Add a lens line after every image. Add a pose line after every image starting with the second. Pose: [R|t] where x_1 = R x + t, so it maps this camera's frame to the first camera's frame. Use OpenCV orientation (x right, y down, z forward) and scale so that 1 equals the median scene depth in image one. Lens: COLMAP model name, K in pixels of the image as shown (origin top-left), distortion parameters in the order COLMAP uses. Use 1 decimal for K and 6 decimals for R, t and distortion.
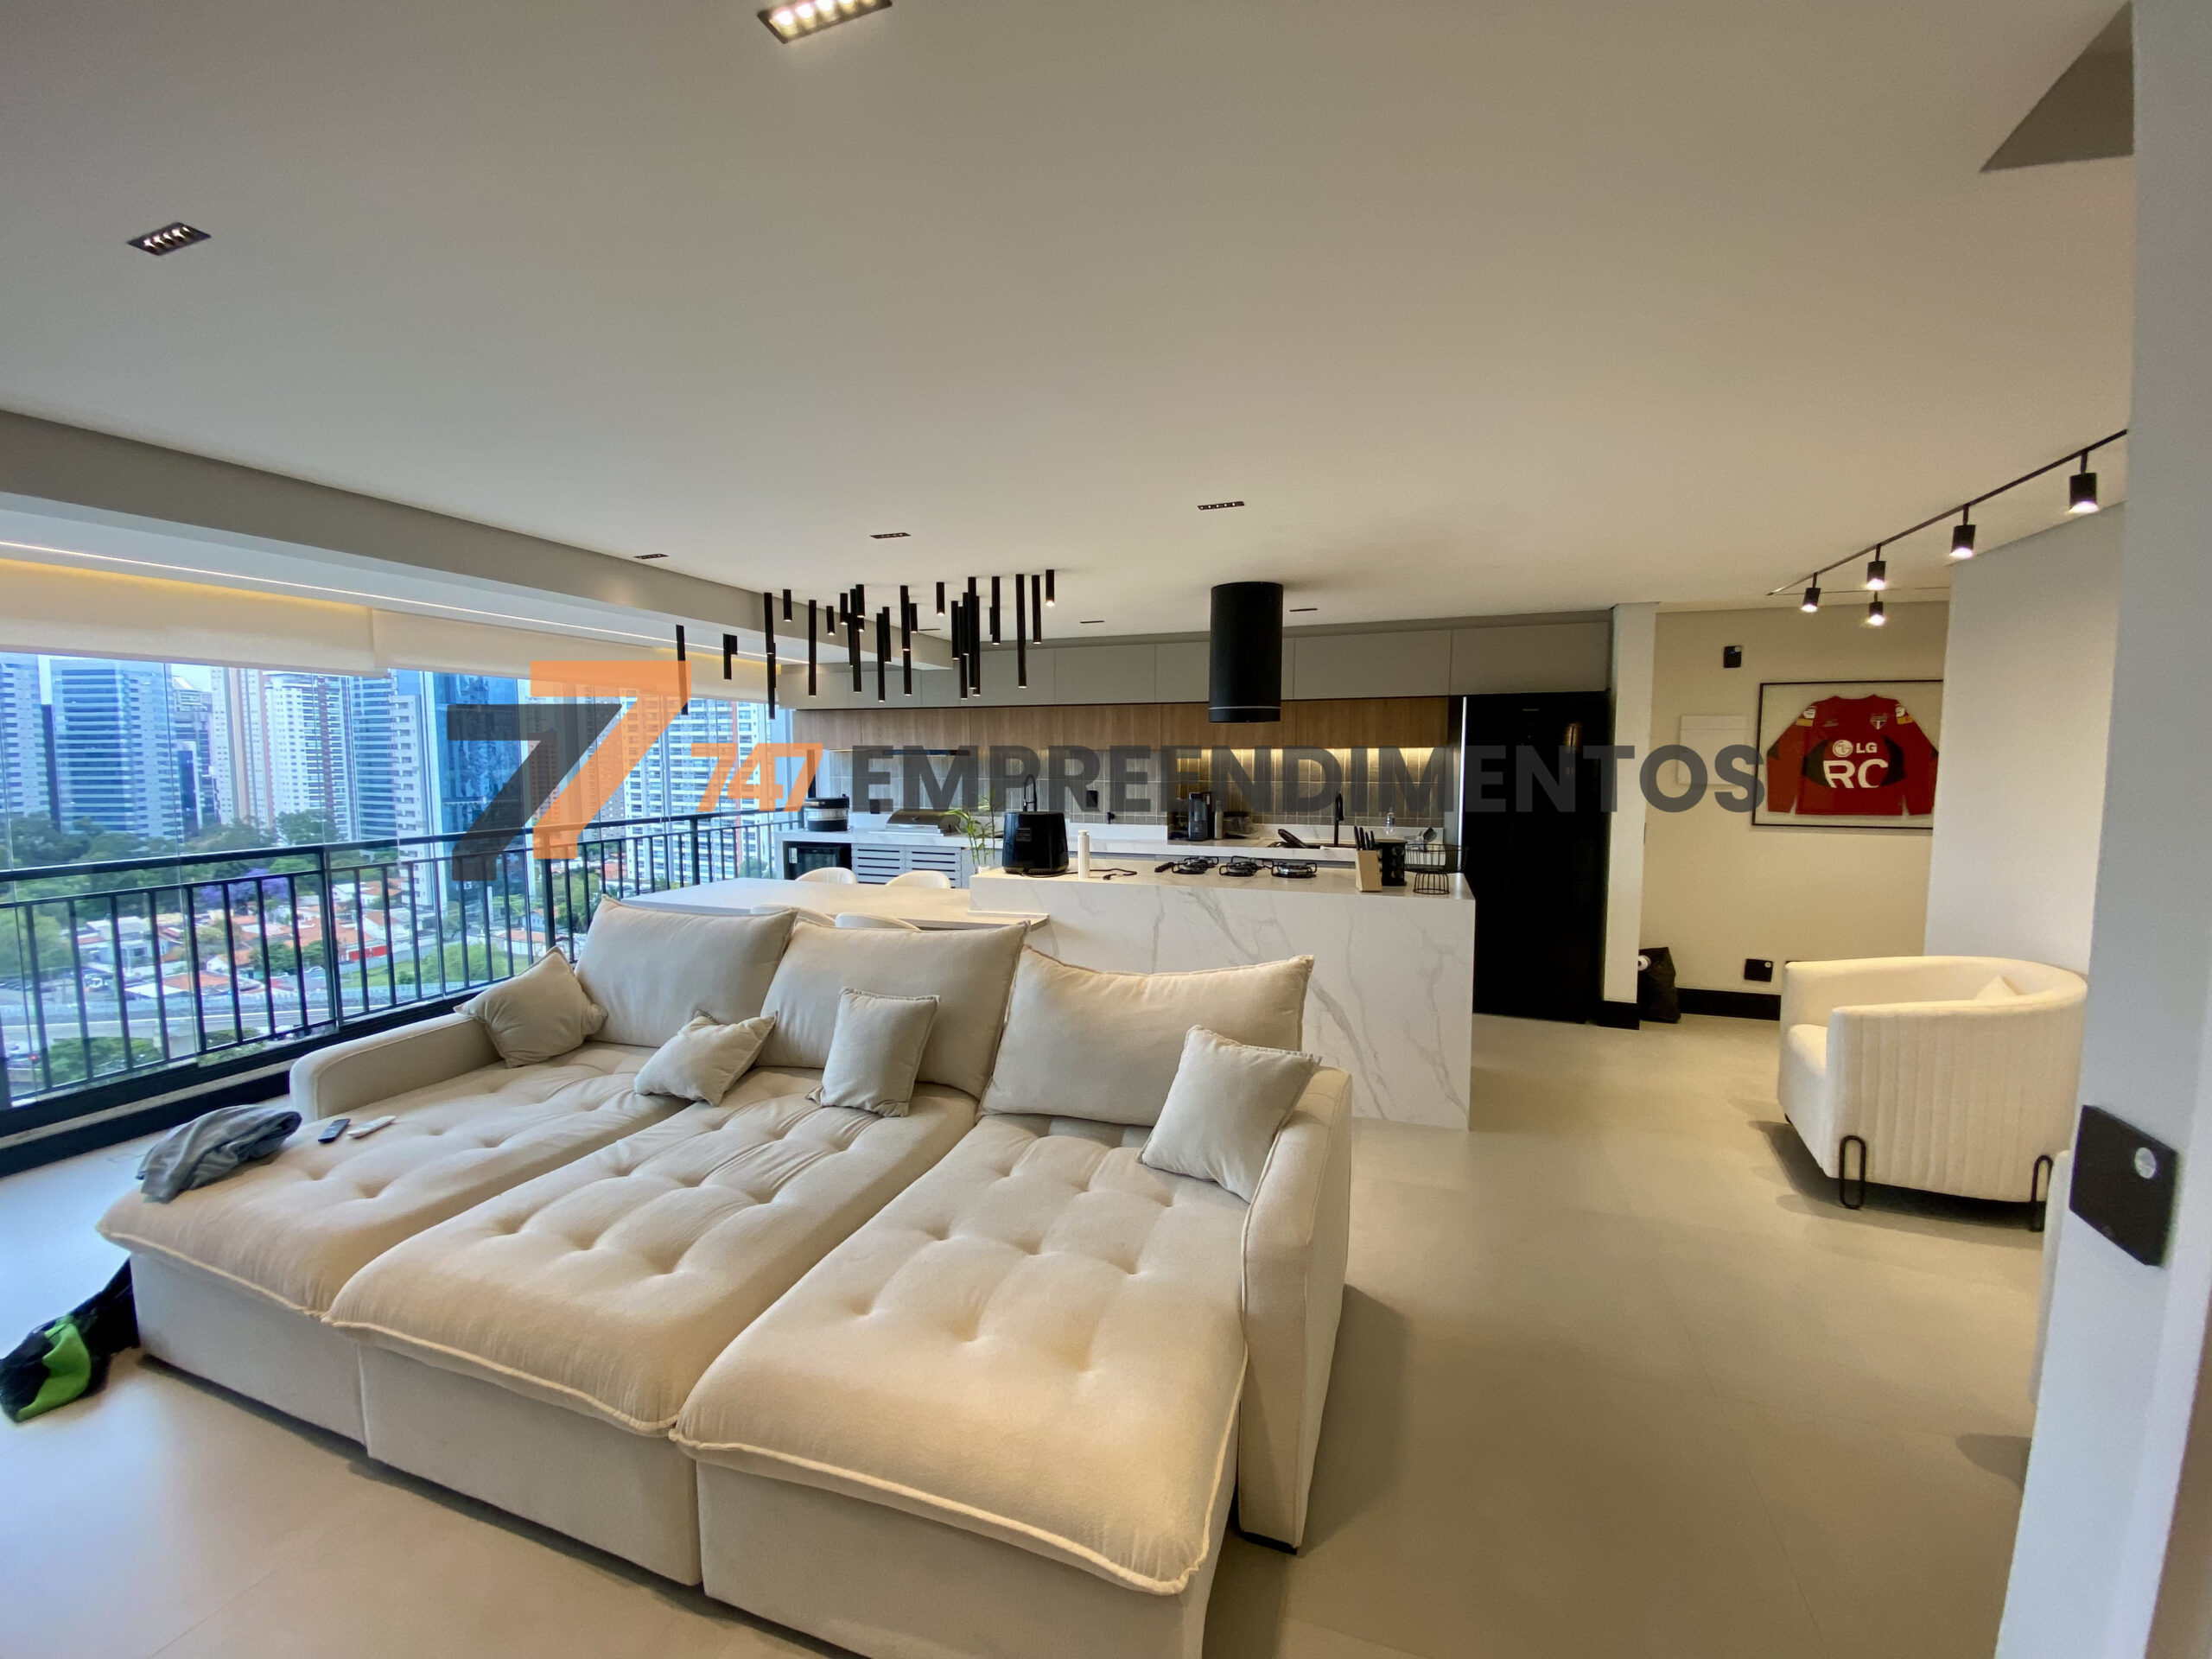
lens RADIAL K [[903.3, 0, 1112.3], [0, 903.3, 833.3], [0, 0, 1]] dist [-0.007632, -0.009693]
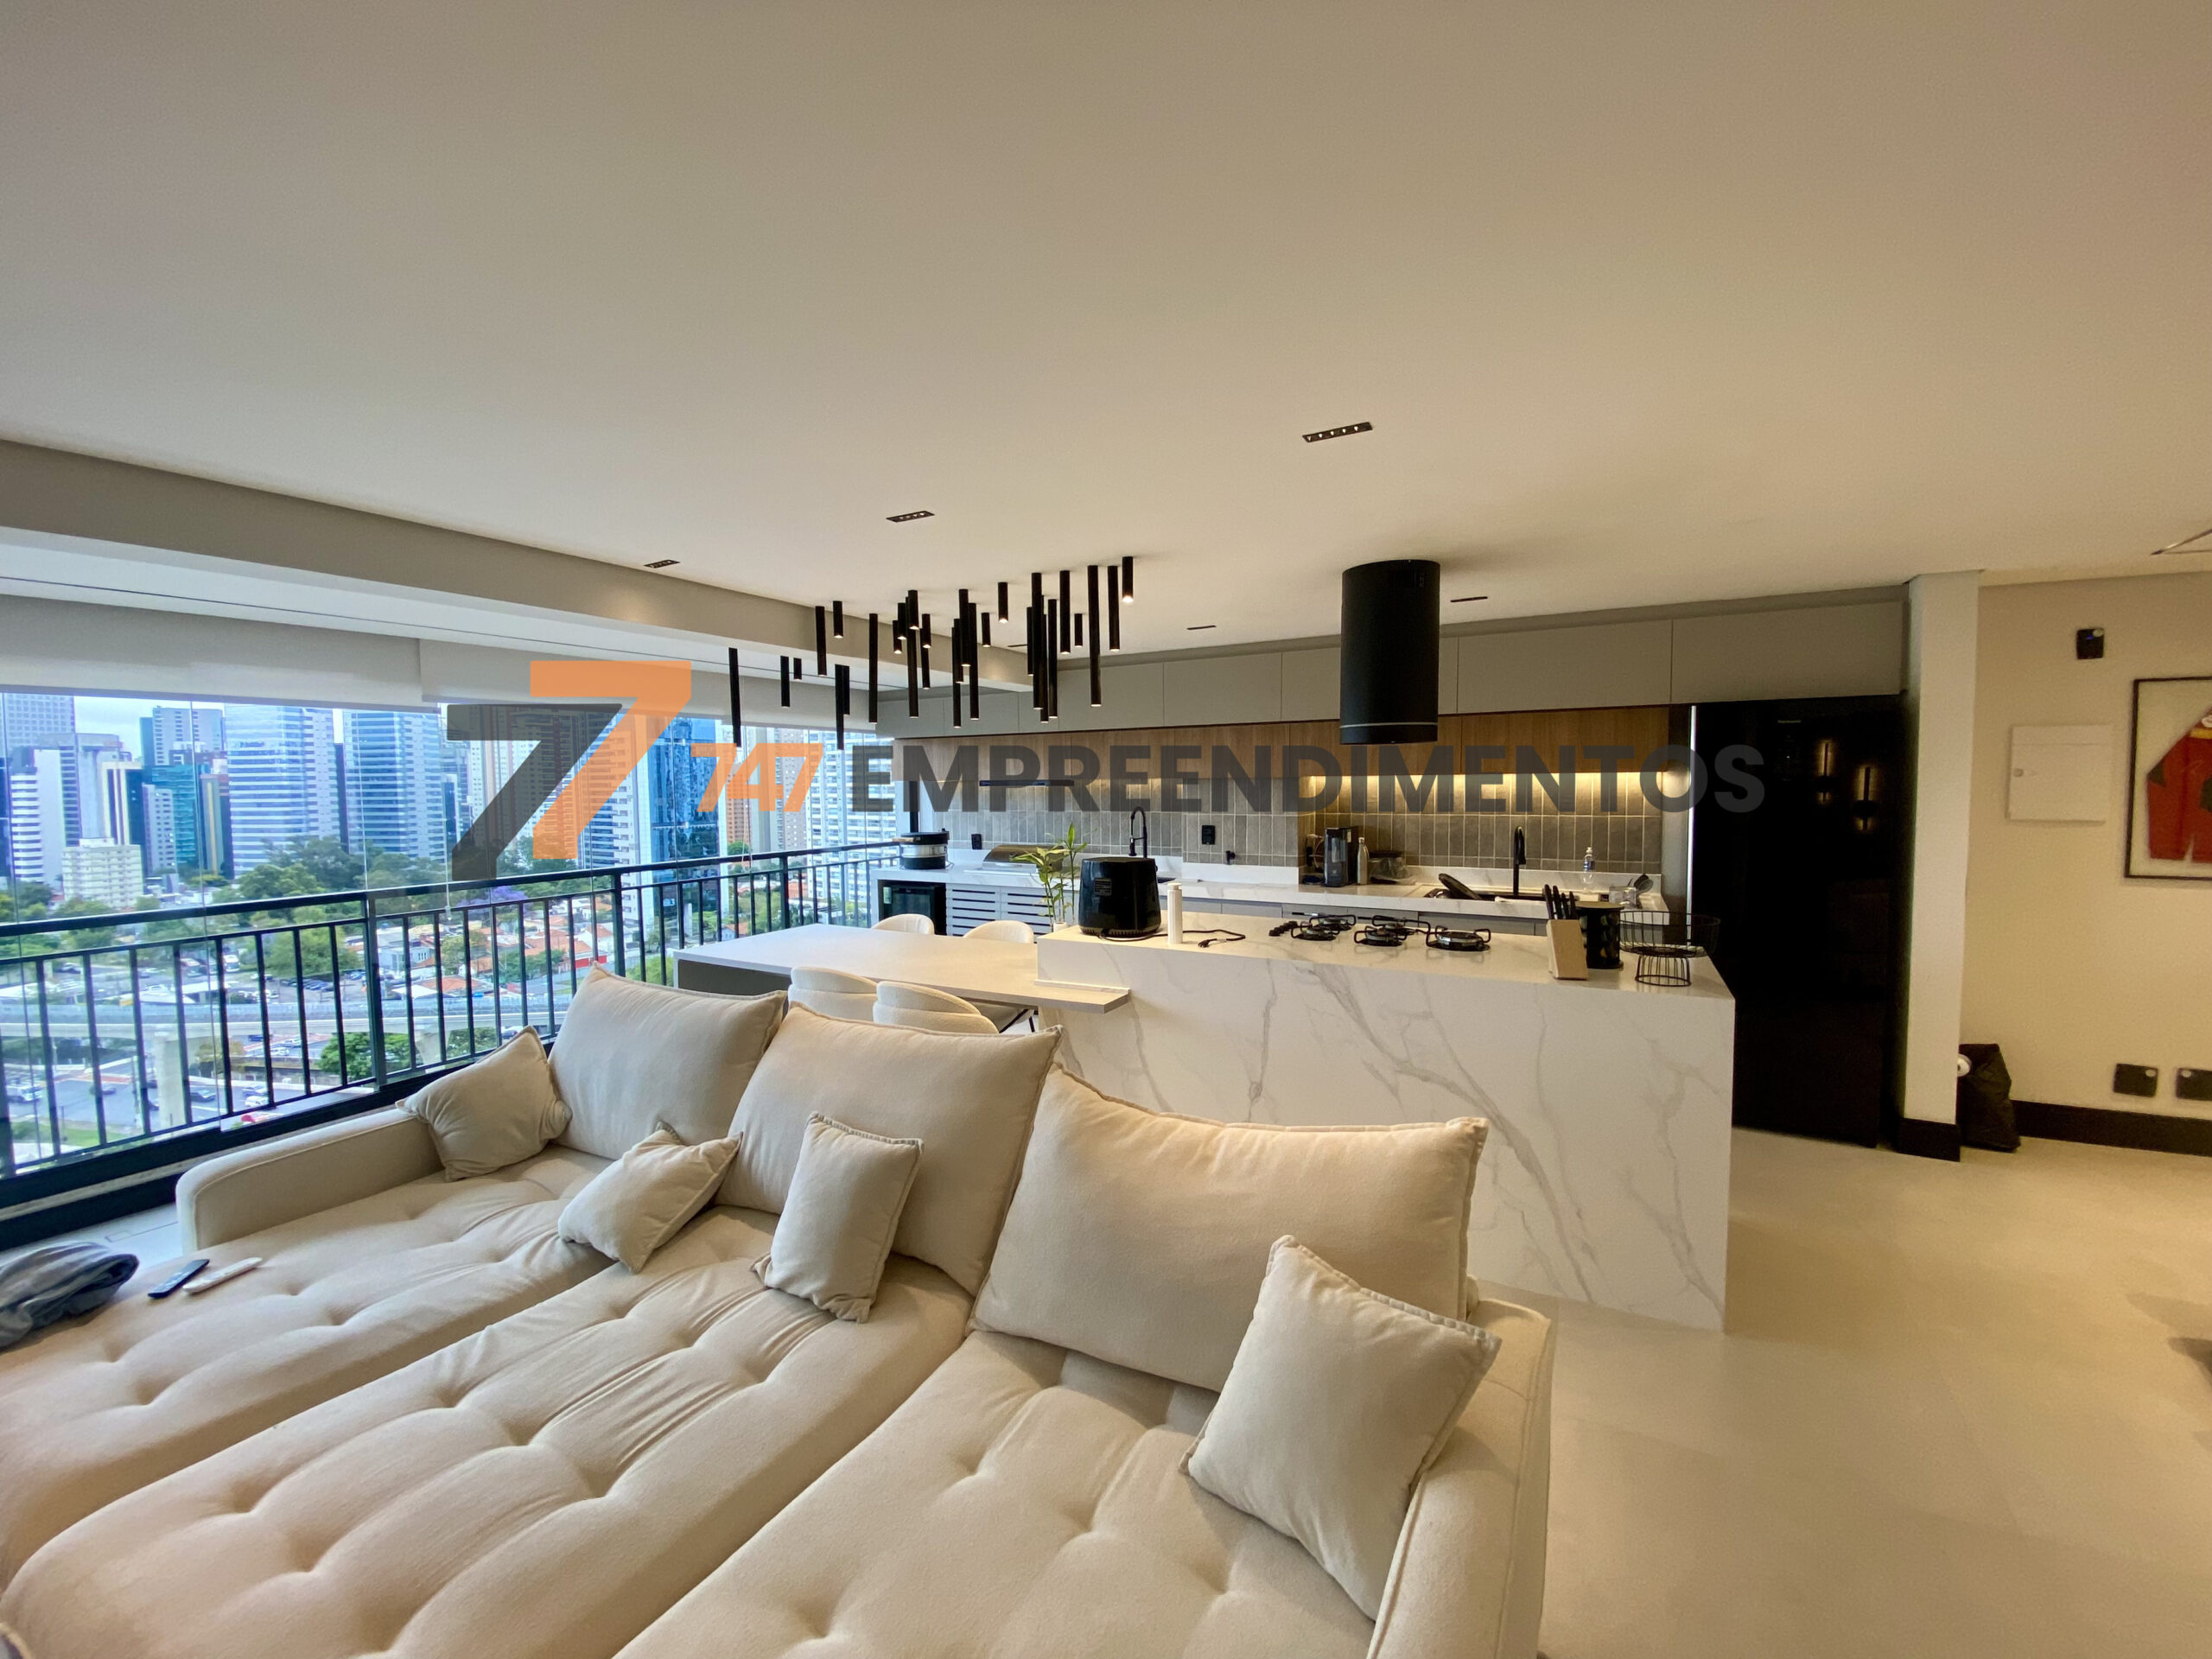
lens RADIAL K [[903.3, 0, 1091.4], [0, 903.3, 831.5], [0, 0, 1]] dist [-0.007632, -0.009693]
pose [[0.981718, 0.001042, -0.190339, 0.037387], [-0.006546, 0.999578, -0.028288, -0.020670], [0.190229, 0.029017, 0.981311, 0.162994]]
